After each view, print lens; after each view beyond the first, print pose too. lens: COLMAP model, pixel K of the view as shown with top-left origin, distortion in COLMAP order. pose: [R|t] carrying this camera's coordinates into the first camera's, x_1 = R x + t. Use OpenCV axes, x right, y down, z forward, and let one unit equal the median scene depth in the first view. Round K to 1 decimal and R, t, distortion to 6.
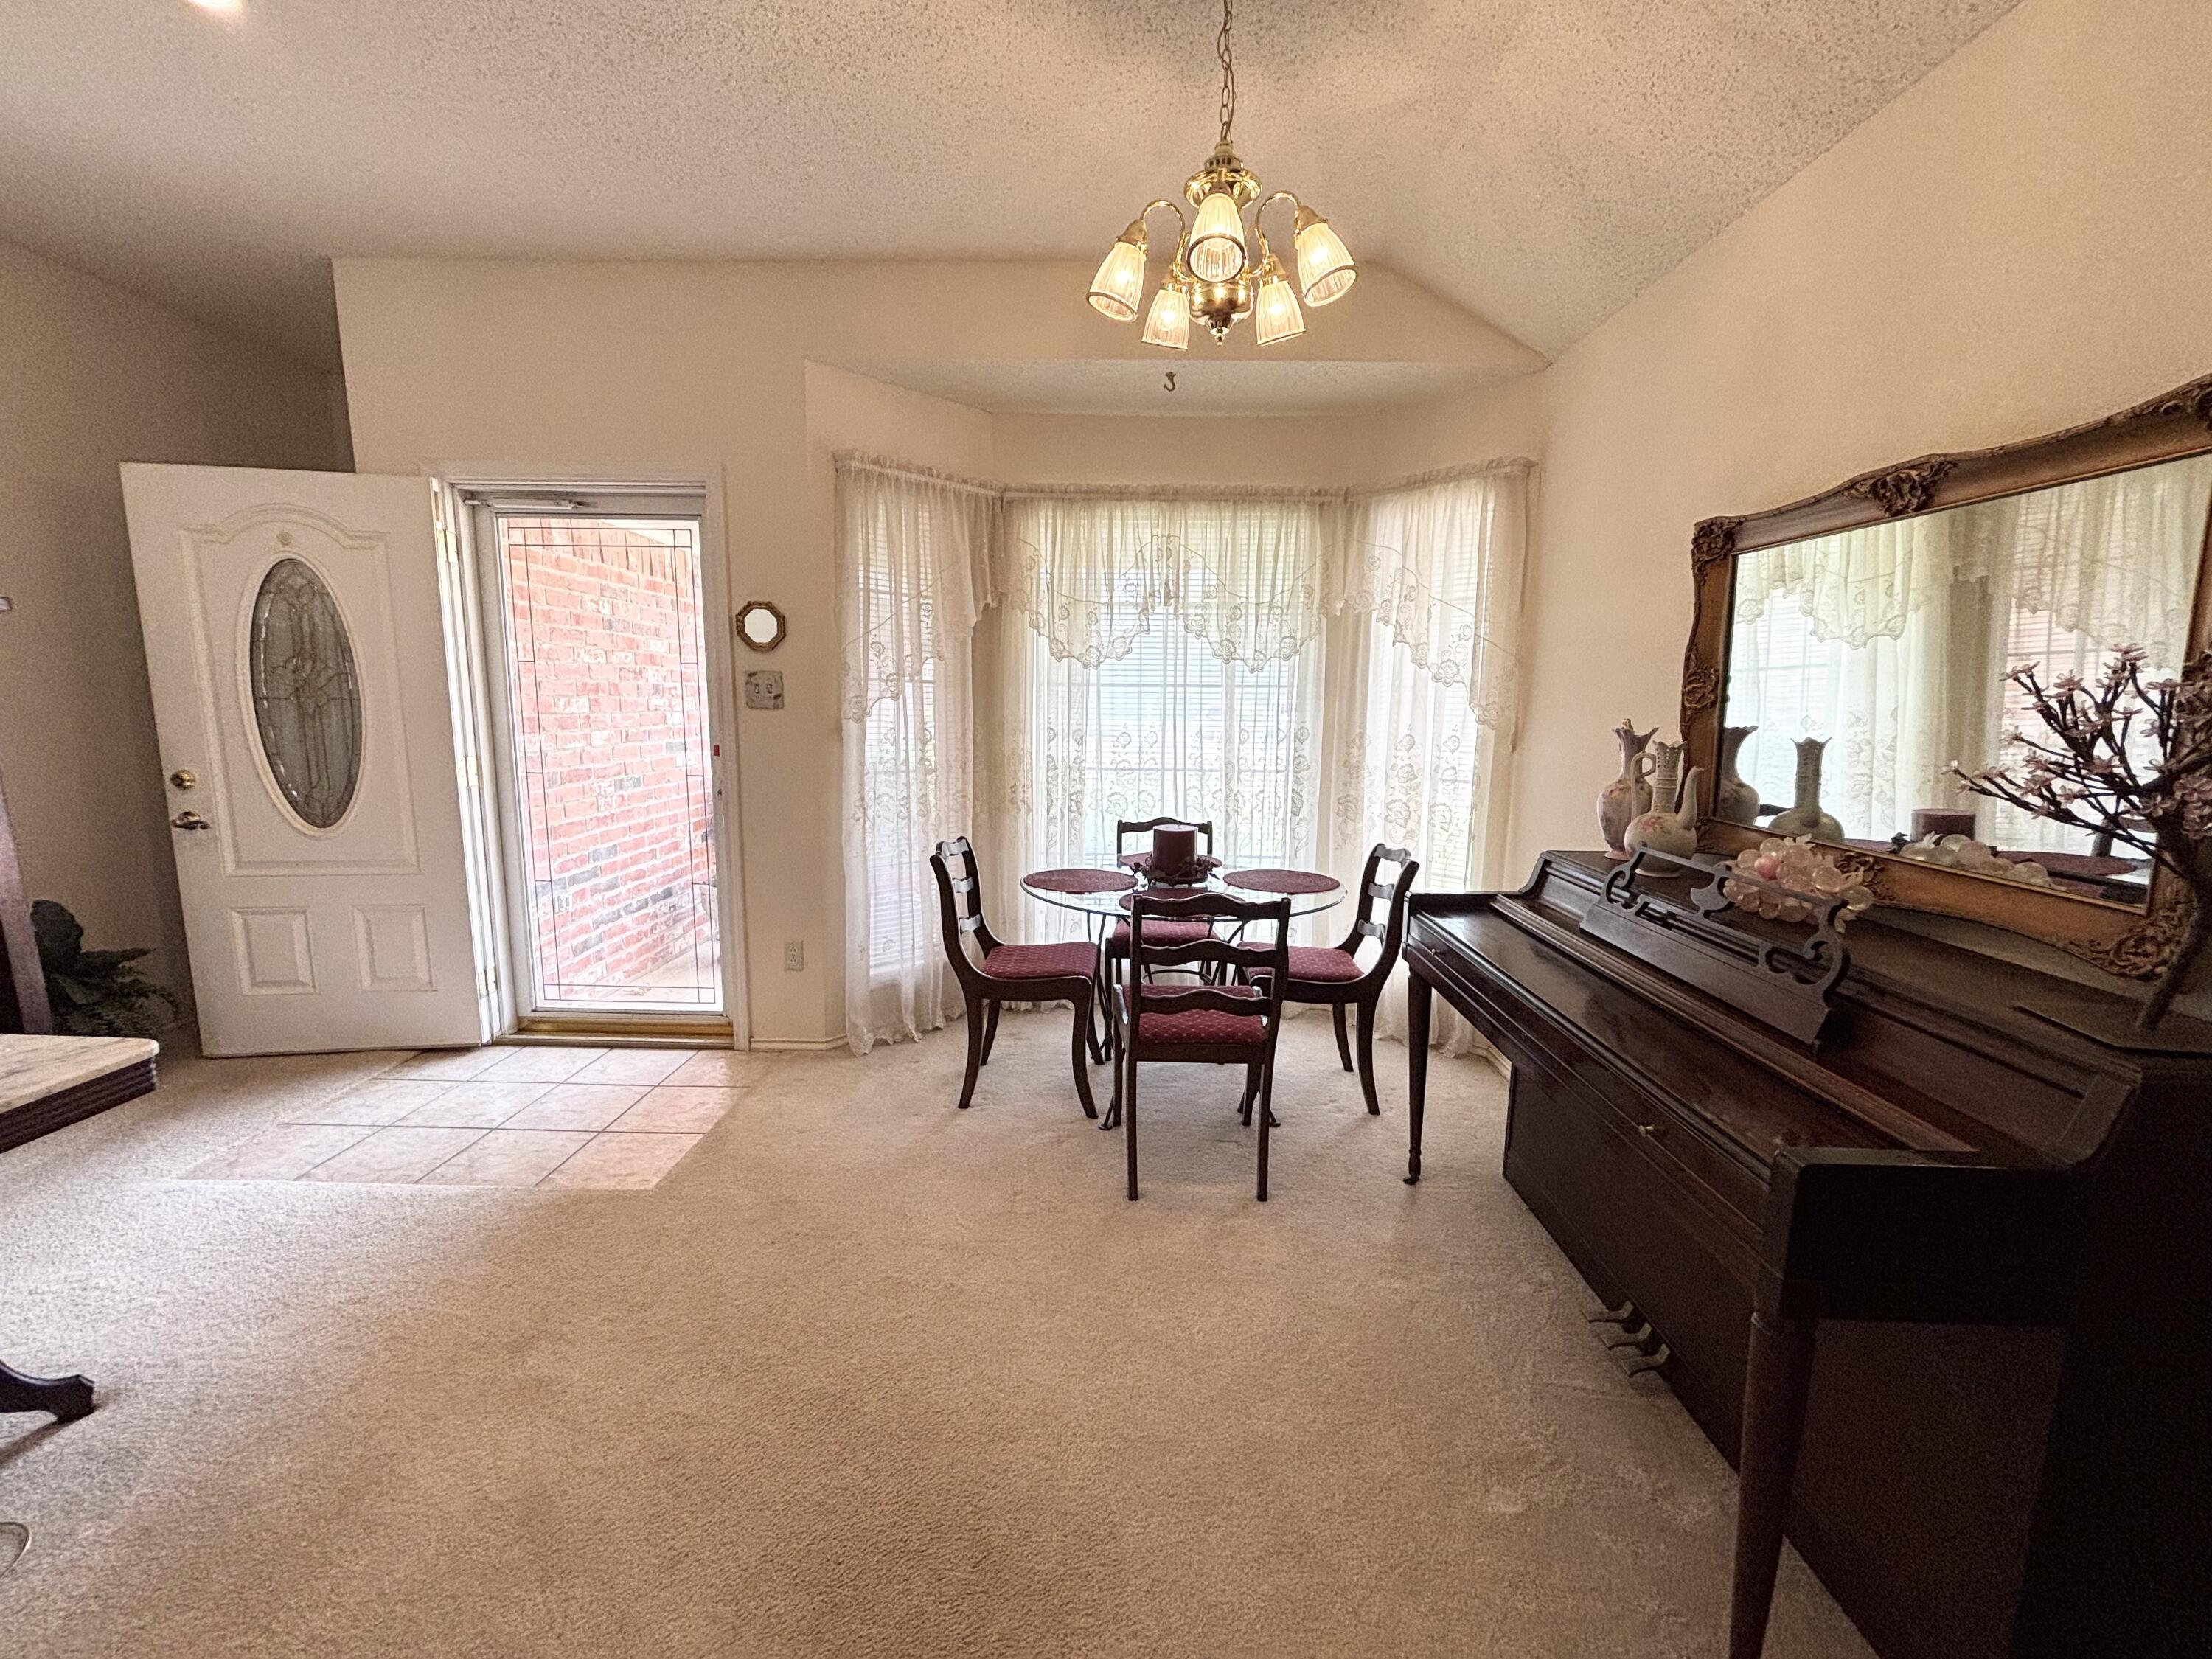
lens RADIAL K [[900.5, 0, 1108.1], [0, 900.5, 827.2], [0, 0, 1]] dist [-0.003019, 0.000253]
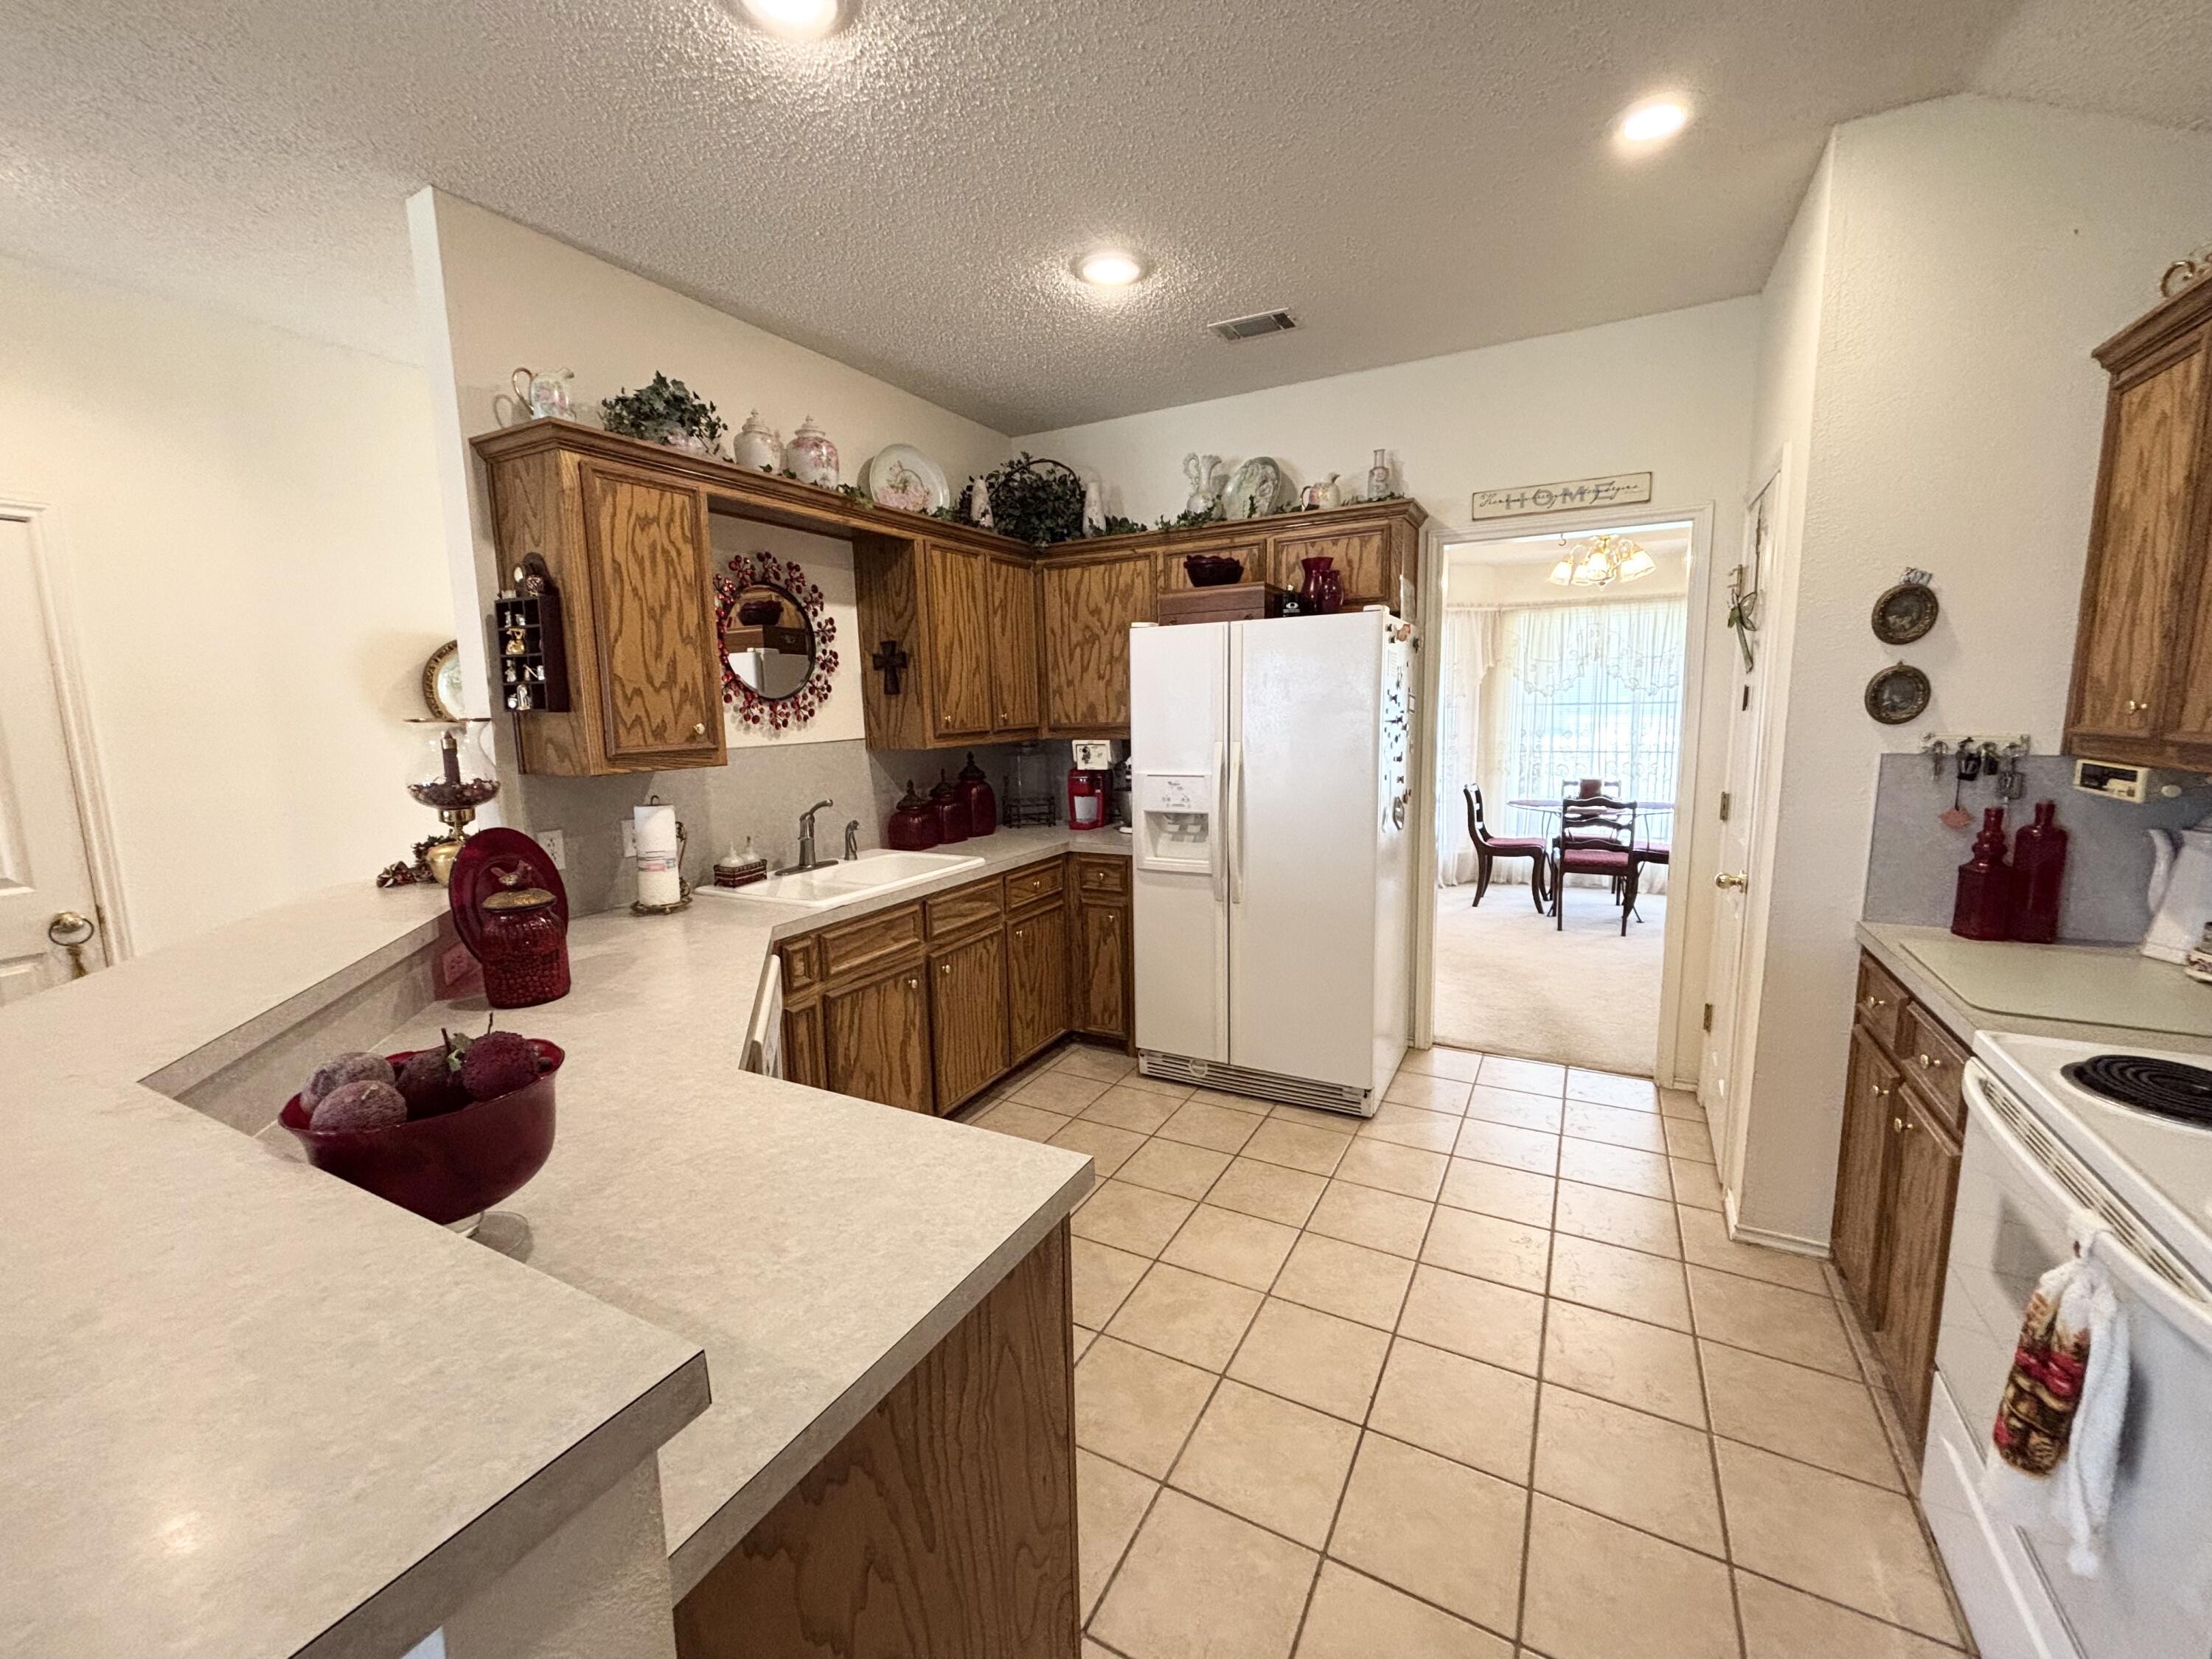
lens RADIAL K [[900.5, 0, 1104.6], [0, 900.5, 831.4], [0, 0, 1]] dist [-0.003019, 0.000253]
pose [[0.886566, 0.030332, -0.461606, 0.037579], [-0.031497, 0.999490, 0.005182, 0.127893], [0.461528, 0.009945, 0.887070, -1.133743]]
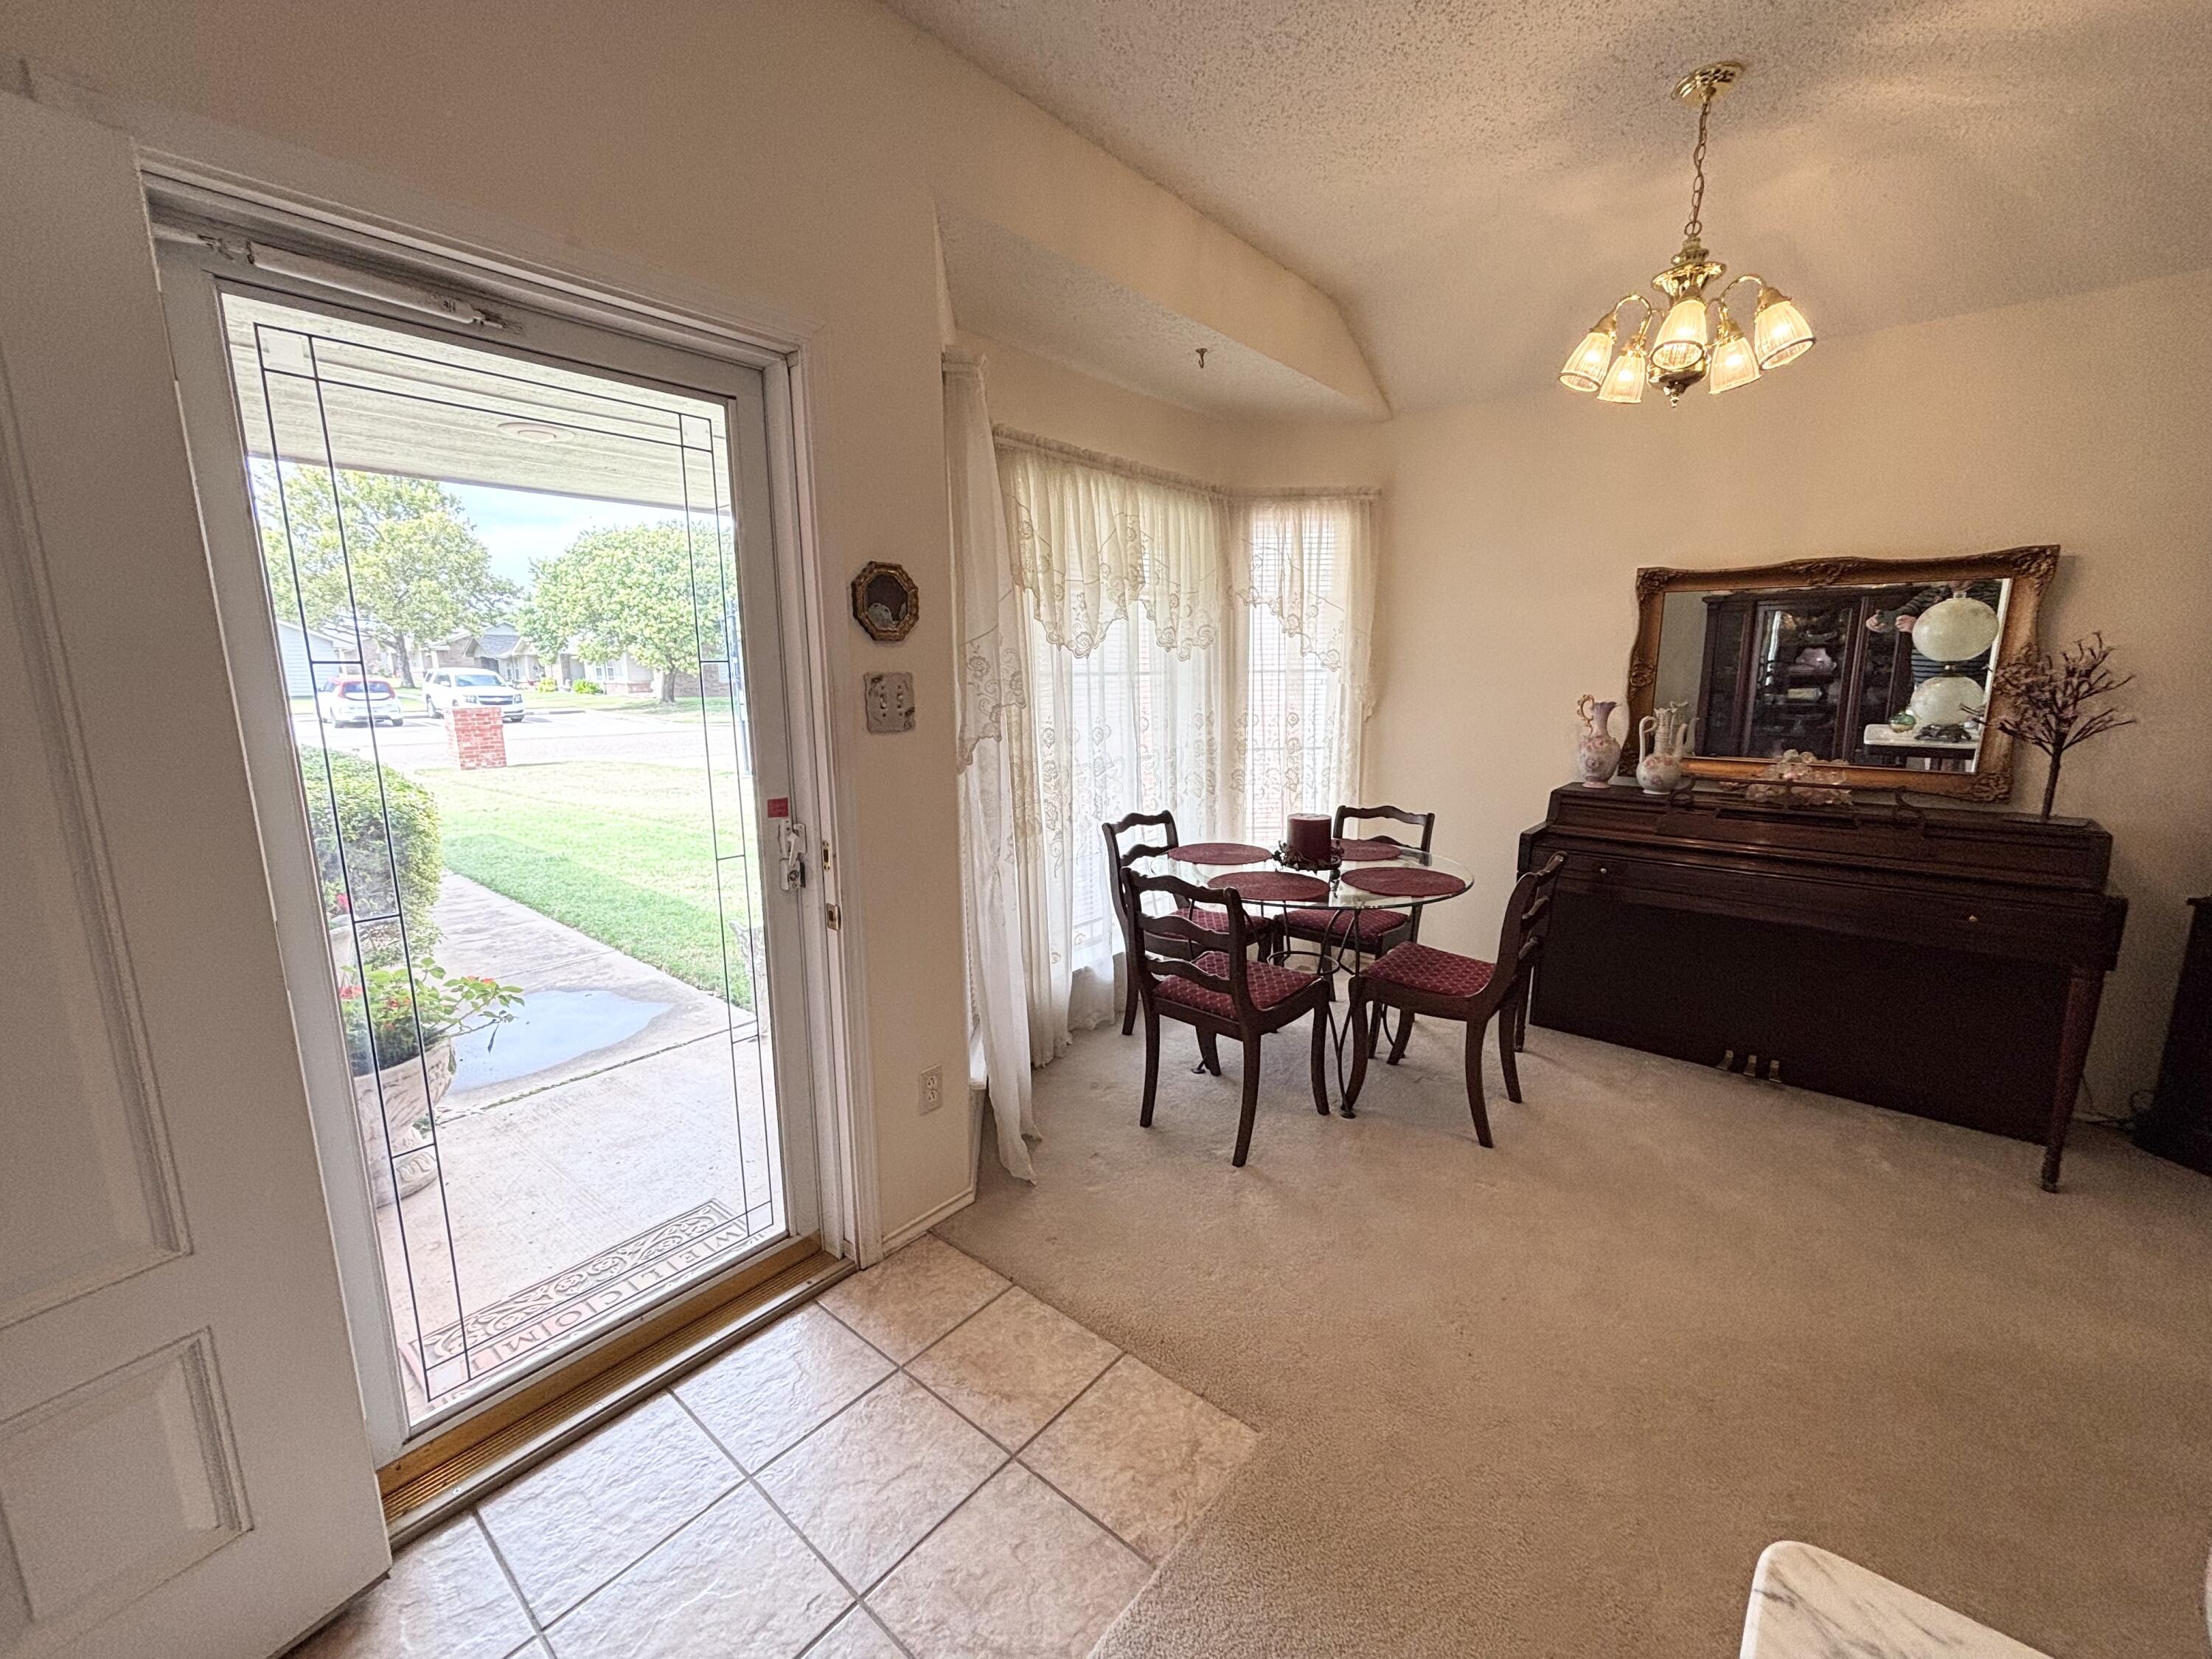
lens RADIAL K [[900.5, 0, 1103.5], [0, 900.5, 826.3], [0, 0, 1]] dist [-0.003019, 0.000253]
pose [[0.630907, -0.155134, 0.760190, -0.742126], [0.124595, 0.987348, 0.098085, -0.103449], [-0.765788, 0.032834, 0.642254, 0.450064]]
